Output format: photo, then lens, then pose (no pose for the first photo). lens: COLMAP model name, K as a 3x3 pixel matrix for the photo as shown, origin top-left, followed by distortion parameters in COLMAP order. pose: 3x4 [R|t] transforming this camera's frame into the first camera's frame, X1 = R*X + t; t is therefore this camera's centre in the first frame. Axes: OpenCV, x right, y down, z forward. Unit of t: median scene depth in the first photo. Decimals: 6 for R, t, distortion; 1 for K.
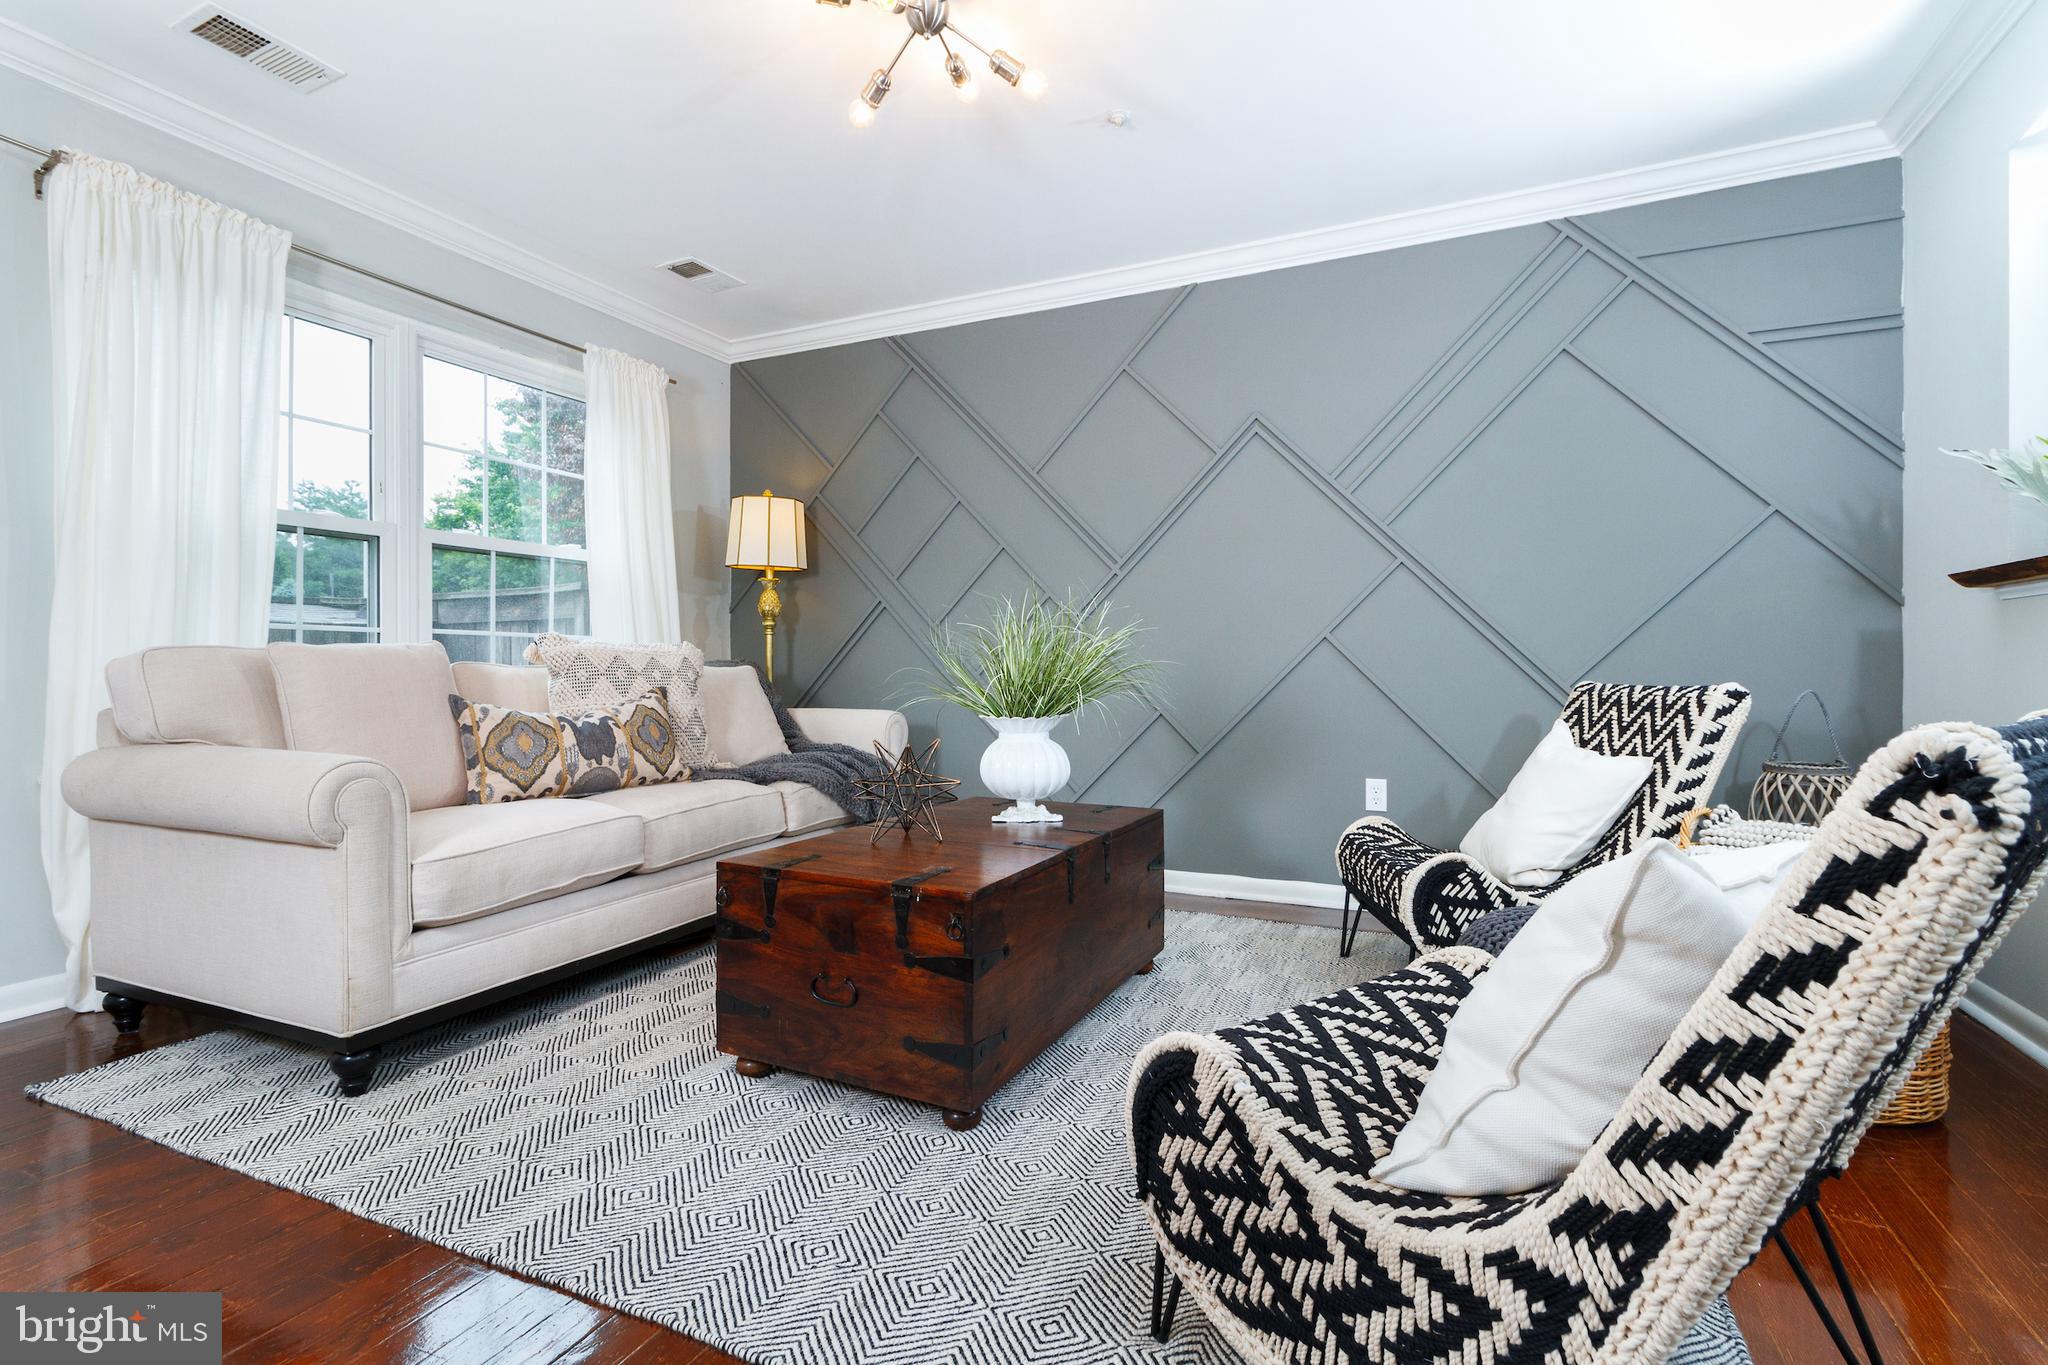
lens RADIAL K [[942.0, 0, 1029.0], [0, 942.0, 663.2], [0, 0, 1]] dist [-0.000030, -0.000014]
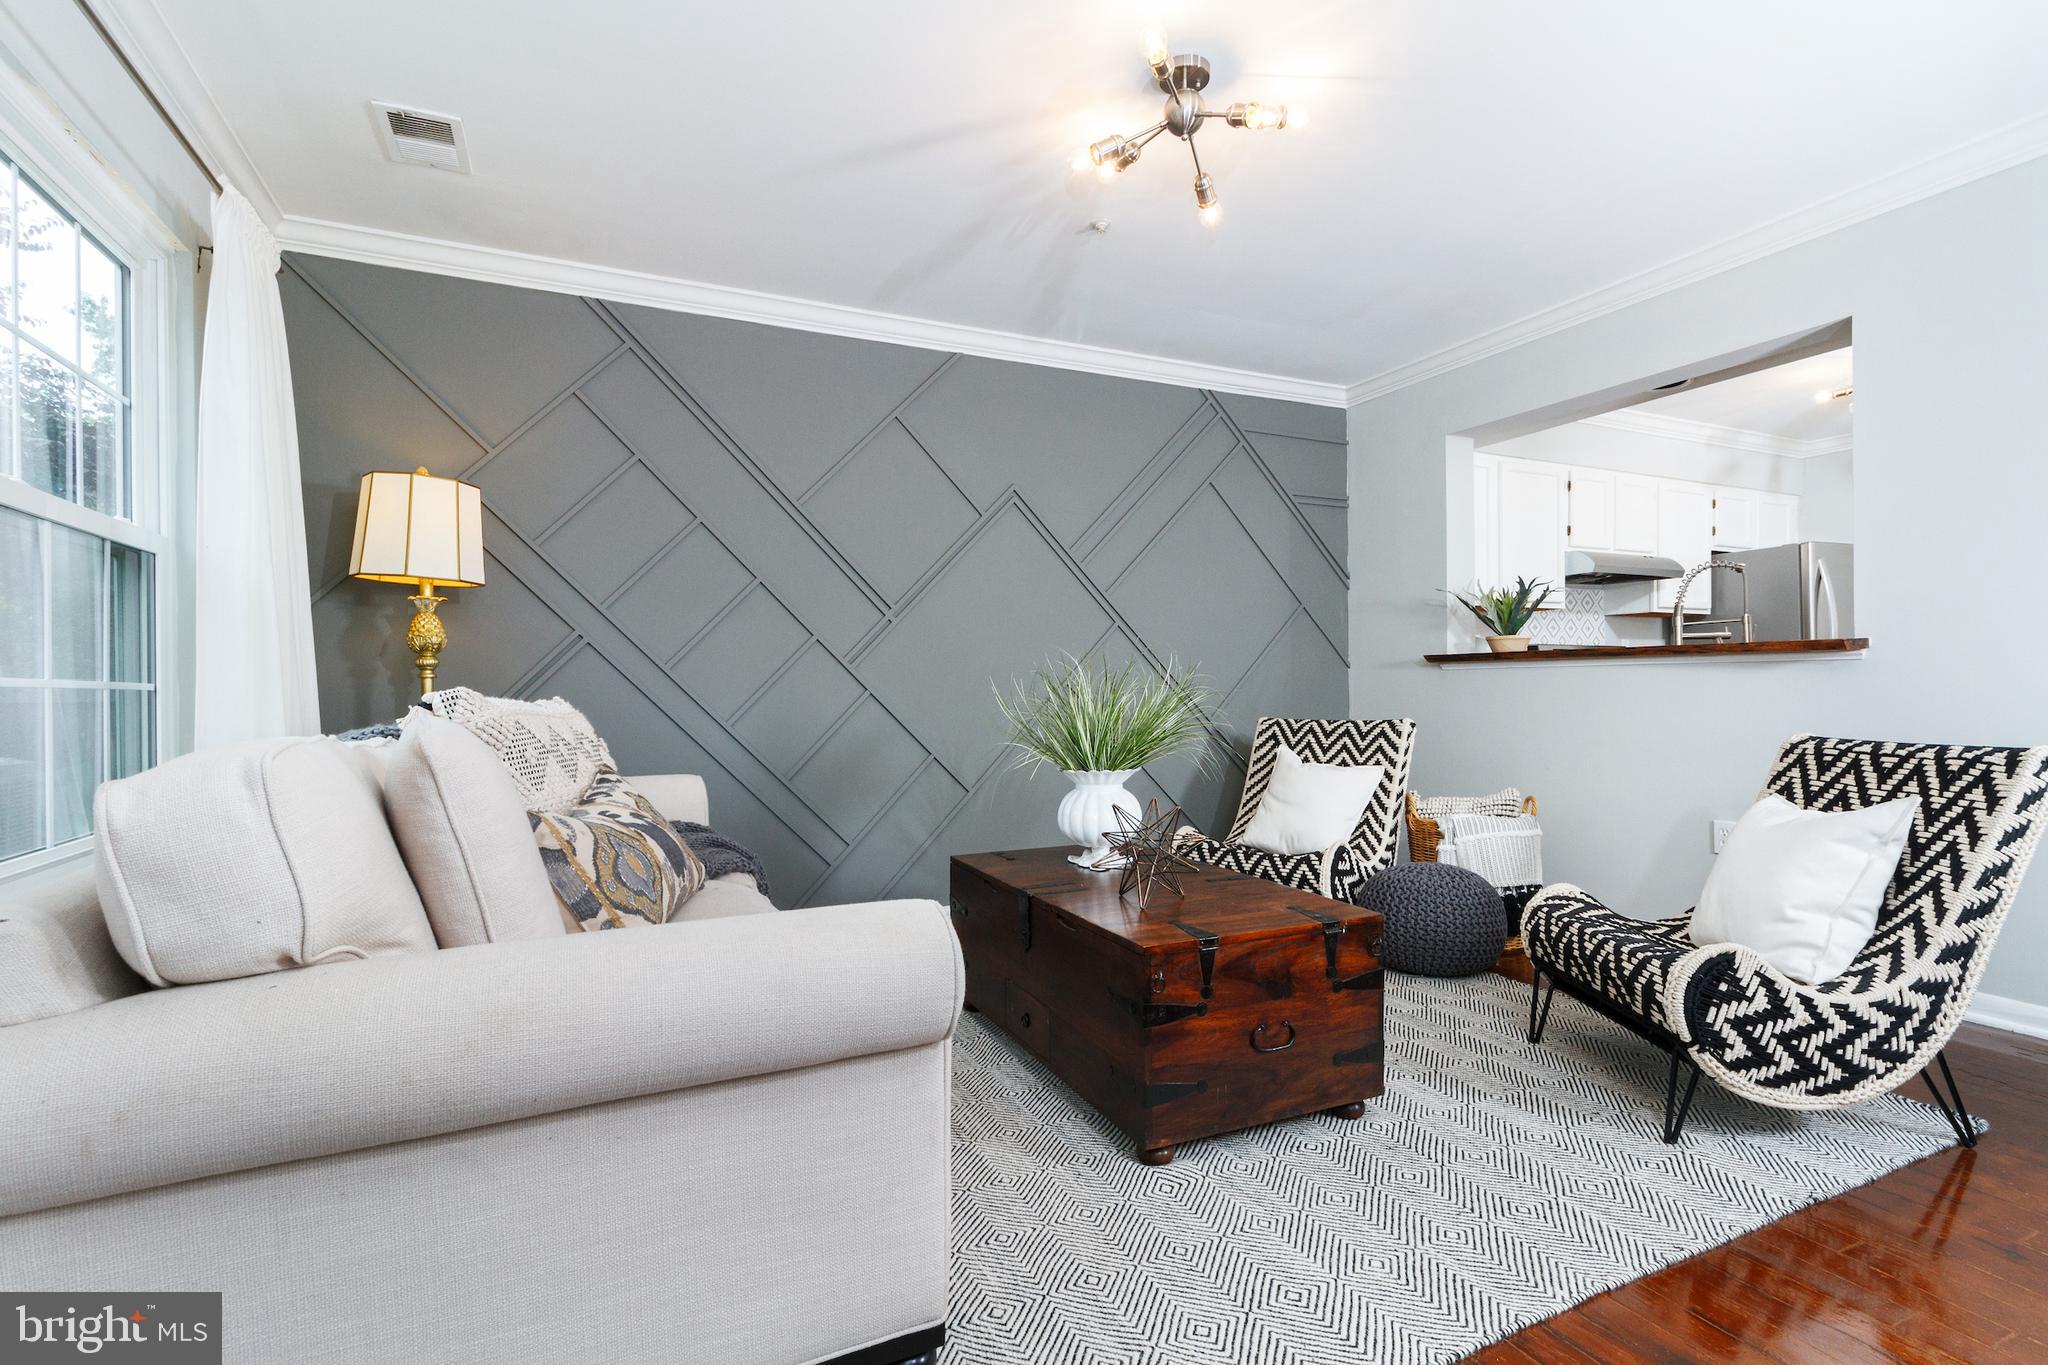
lens RADIAL K [[936.8, 0, 1024.0], [0, 936.8, 682.5], [0, 0, 1]] dist [-0.000502, 0.000210]
pose [[0.649722, -0.001691, 0.760170, -1.978698], [0.006378, 0.999974, -0.003227, -0.086236], [-0.760145, 0.006944, 0.649716, 0.866463]]
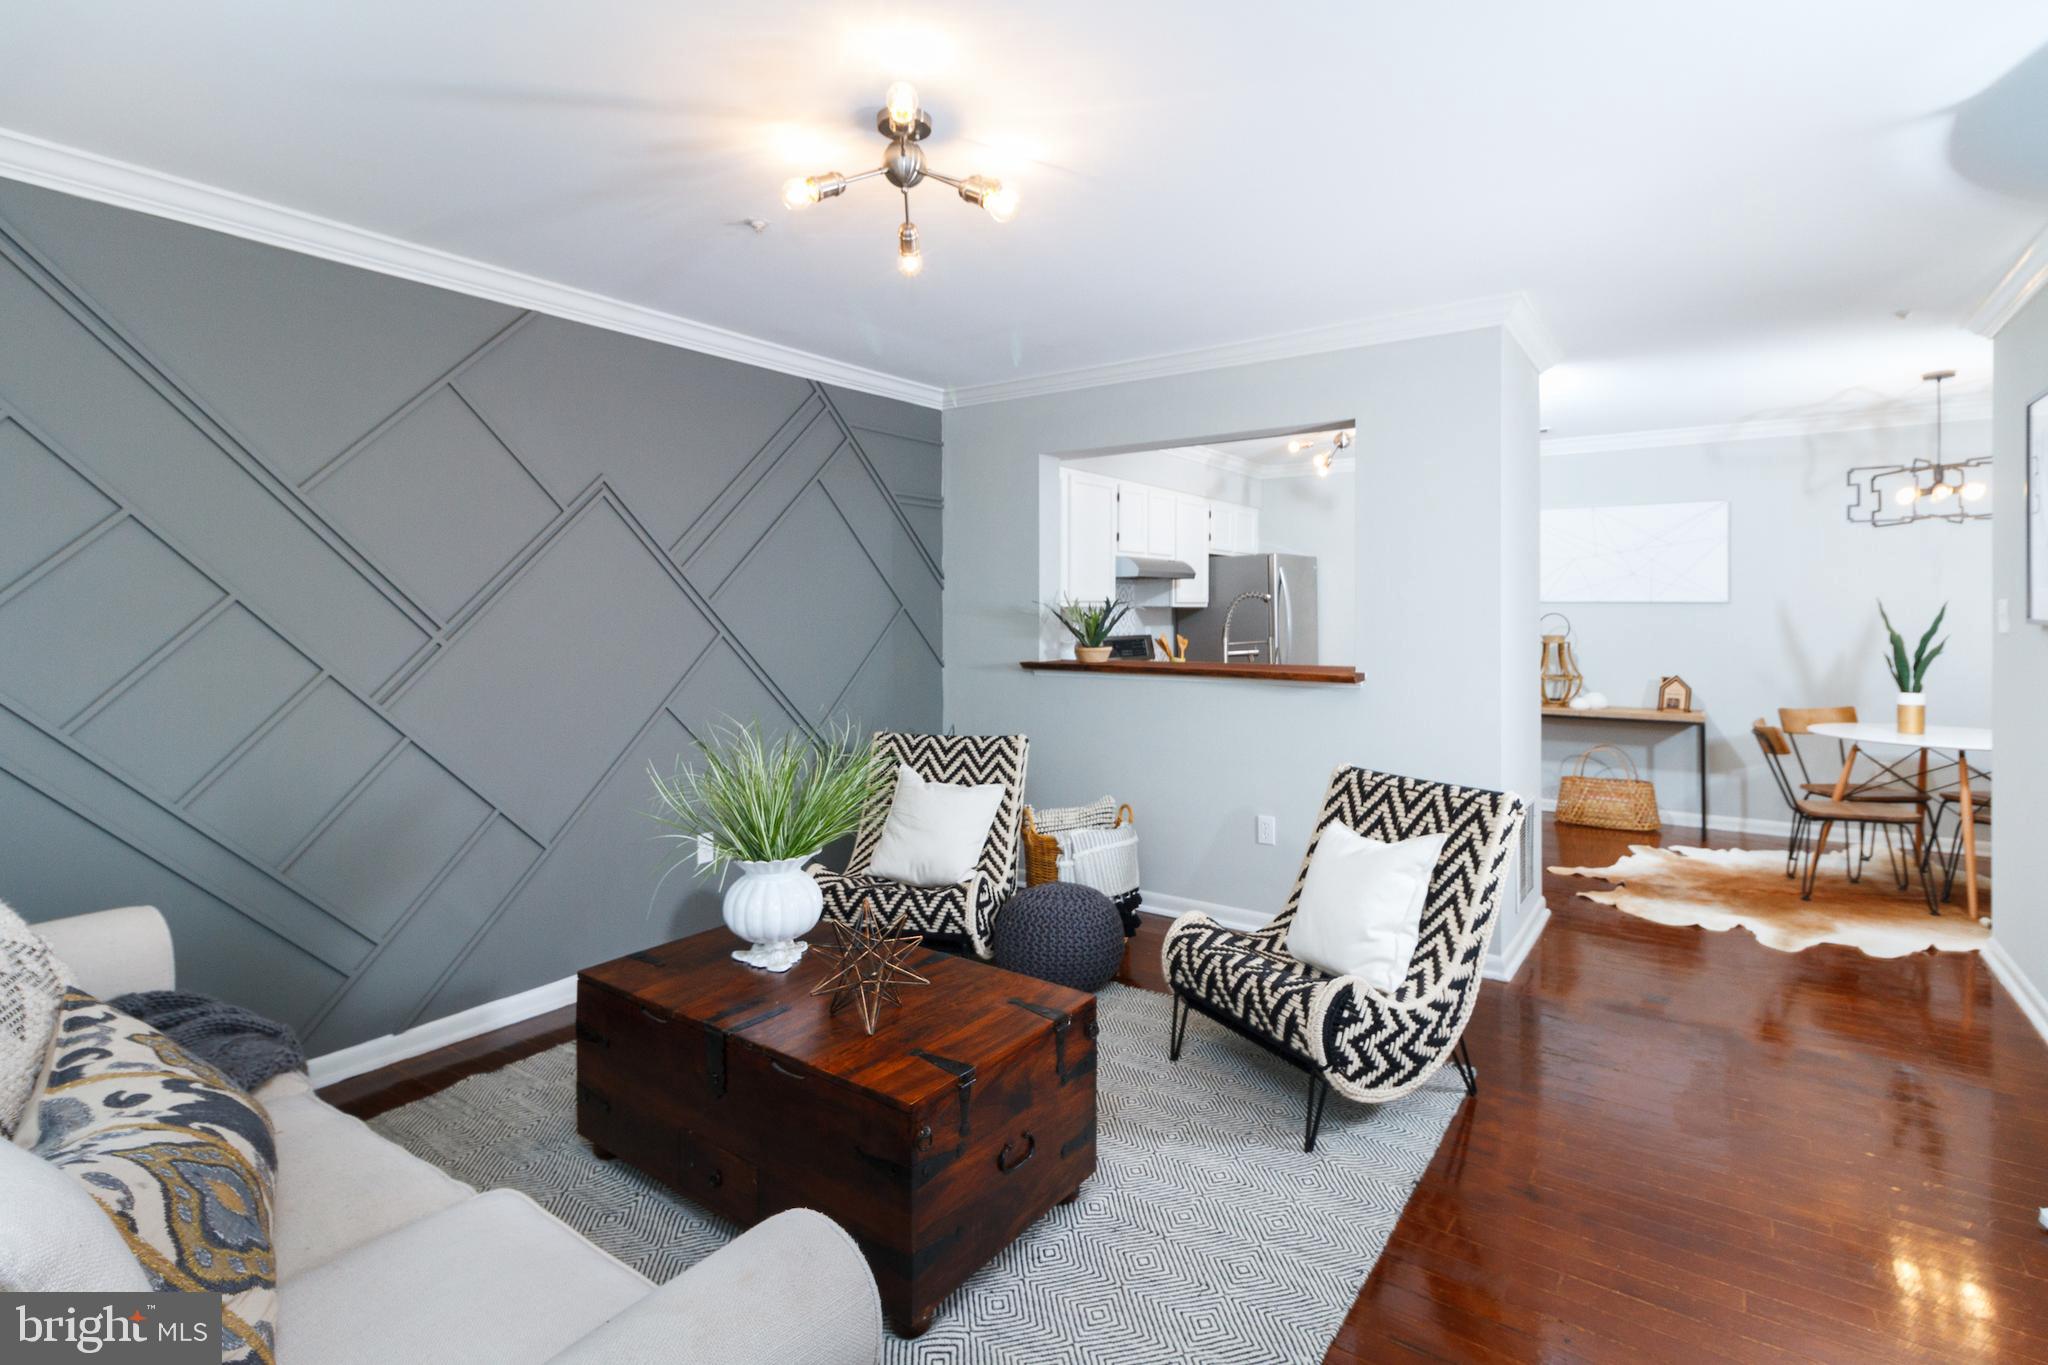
lens RADIAL K [[969.0, 0, 1029.4], [0, 969.0, 614.4], [0, 0, 1]] dist [0.004535, 0.000577]
pose [[0.187985, -0.001139, 0.982171, -2.089514], [0.000819, 0.999999, 0.001003, -0.416148], [-0.982172, 0.000616, 0.187986, 1.296905]]
